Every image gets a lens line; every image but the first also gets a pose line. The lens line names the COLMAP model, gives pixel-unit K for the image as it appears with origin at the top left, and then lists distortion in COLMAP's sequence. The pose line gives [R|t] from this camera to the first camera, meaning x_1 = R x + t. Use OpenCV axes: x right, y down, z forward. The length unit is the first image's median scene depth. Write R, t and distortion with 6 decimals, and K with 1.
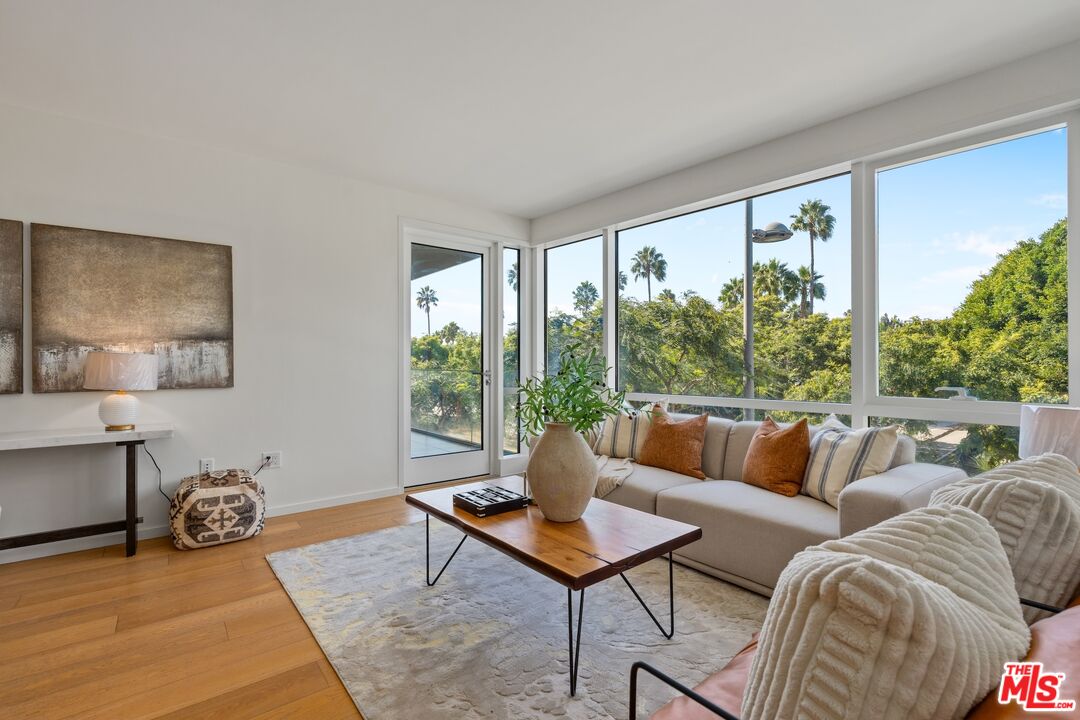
lens RADIAL K [[485.5, 0, 539.3], [0, 485.5, 363.5], [0, 0, 1]] dist [-0.007850, 0.000063]
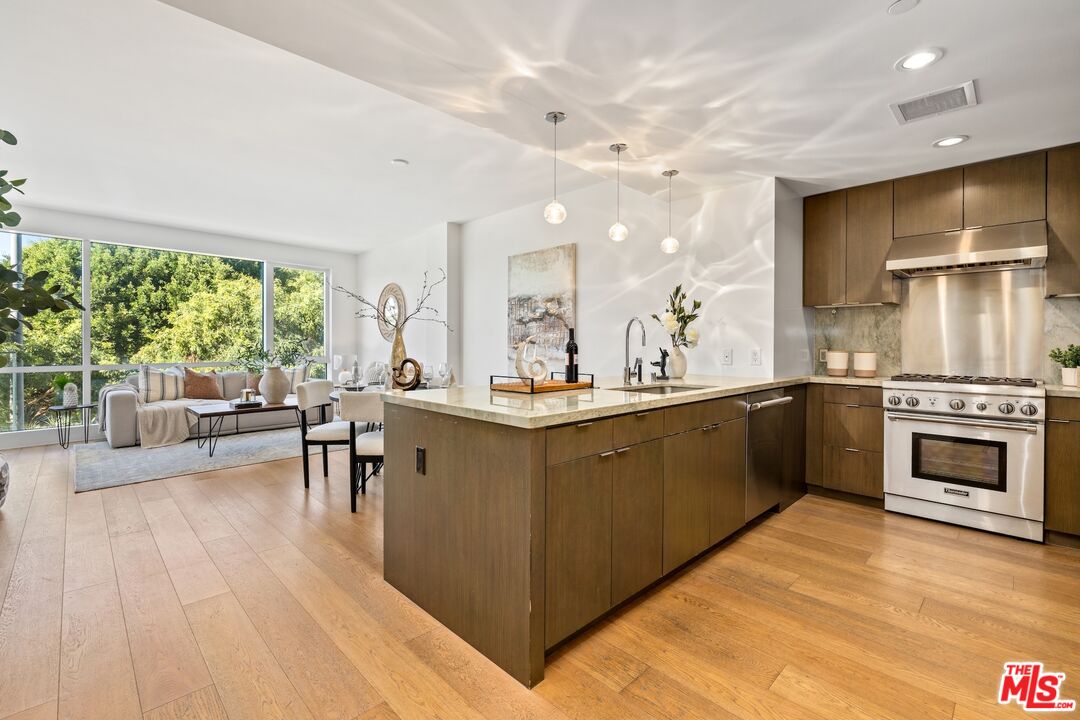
lens RADIAL K [[475.8, 0, 540.6], [0, 475.8, 349.6], [0, 0, 1]] dist [-0.008553, 0.004131]
pose [[-0.115769, -0.012039, 0.993203, -1.726387], [-0.005259, 0.999920, 0.011507, -0.003525], [-0.993262, -0.003891, -0.115823, -0.082183]]
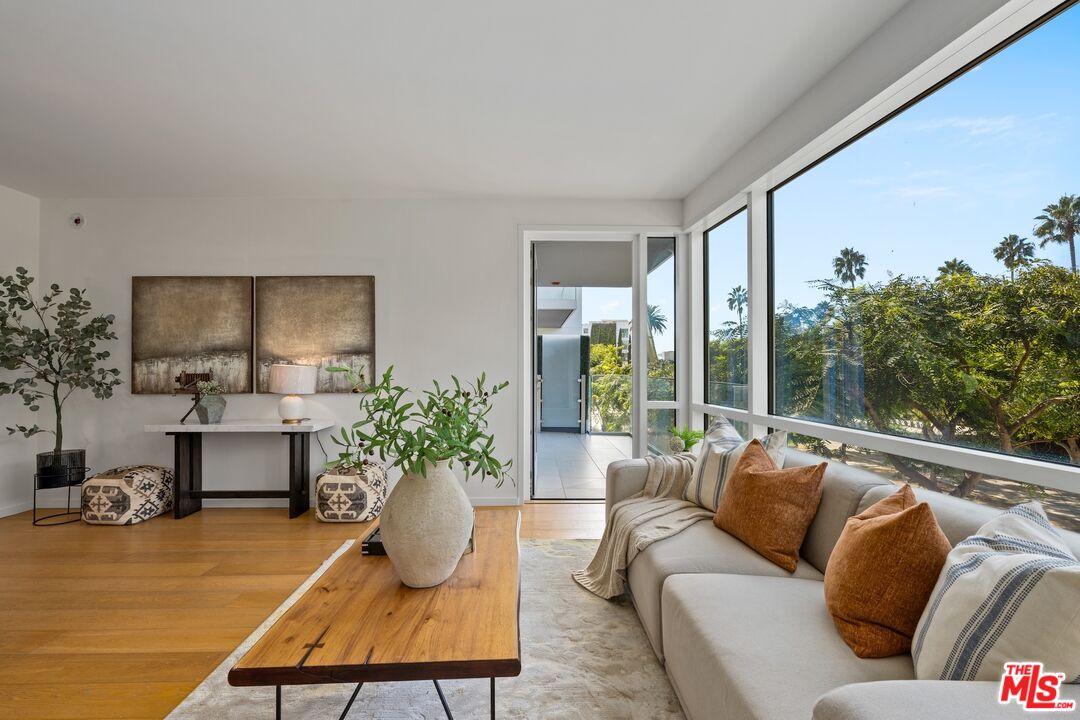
lens RADIAL K [[475.8, 0, 539.4], [0, 475.8, 364.9], [0, 0, 1]] dist [-0.008553, 0.004131]
pose [[0.800273, -0.001753, -0.599633, 0.426030], [-0.000159, 0.999995, -0.003136, -0.017668], [0.599636, 0.002605, 0.800269, 0.319431]]
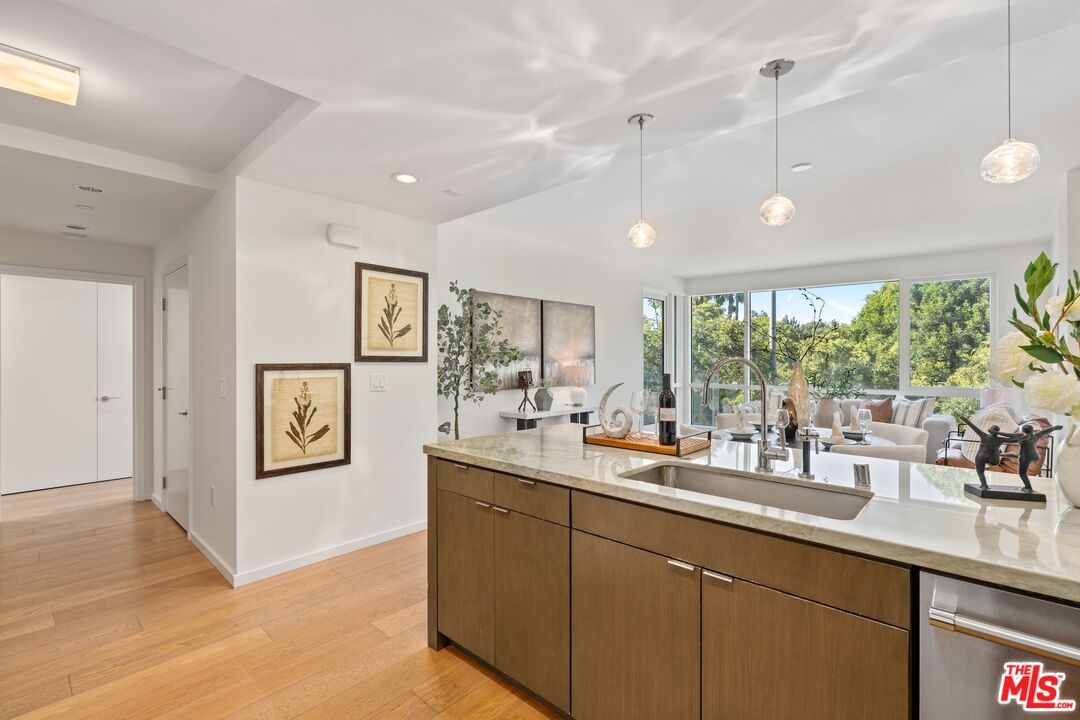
lens RADIAL K [[485.5, 0, 536.4], [0, 485.5, 361.2], [0, 0, 1]] dist [-0.007850, 0.000063]
pose [[0.986855, 0.001542, 0.161600, -1.211107], [-0.002752, 0.999970, 0.007266, -0.050185], [-0.161583, -0.007616, 0.986830, -0.809244]]
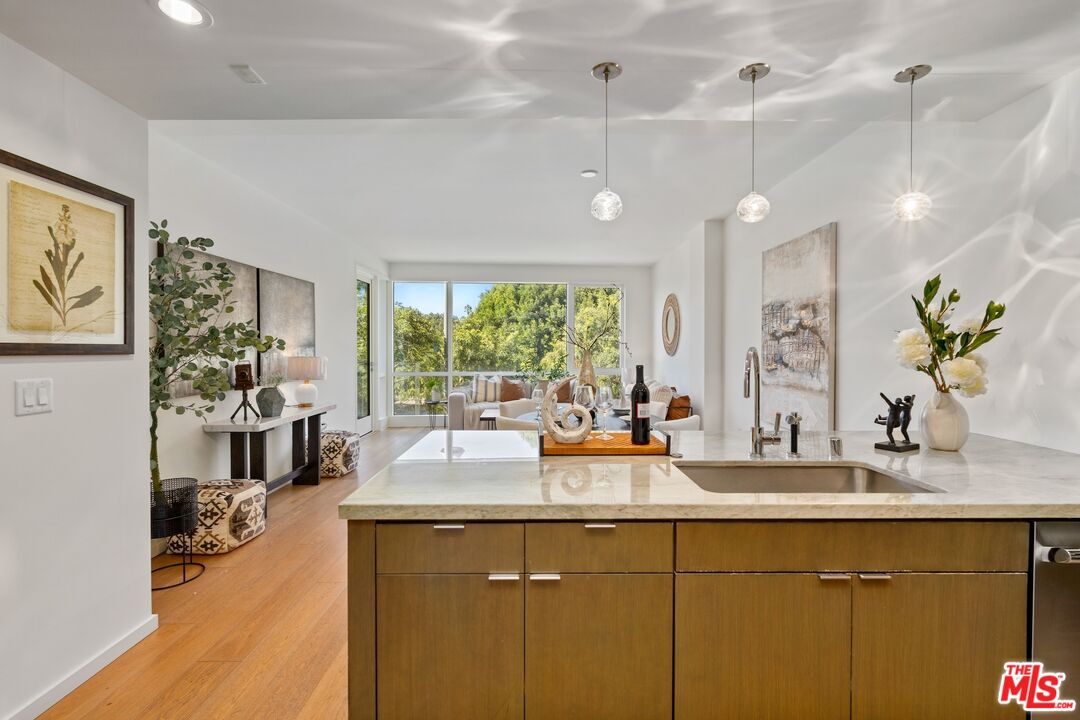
lens RADIAL K [[475.8, 0, 540.1], [0, 475.8, 352.0], [0, 0, 1]] dist [-0.008553, 0.004131]
pose [[0.608754, -0.007779, 0.793321, -1.450473], [-0.003448, 0.999917, 0.012450, -0.052022], [-0.793352, -0.010315, 0.608676, -0.466935]]
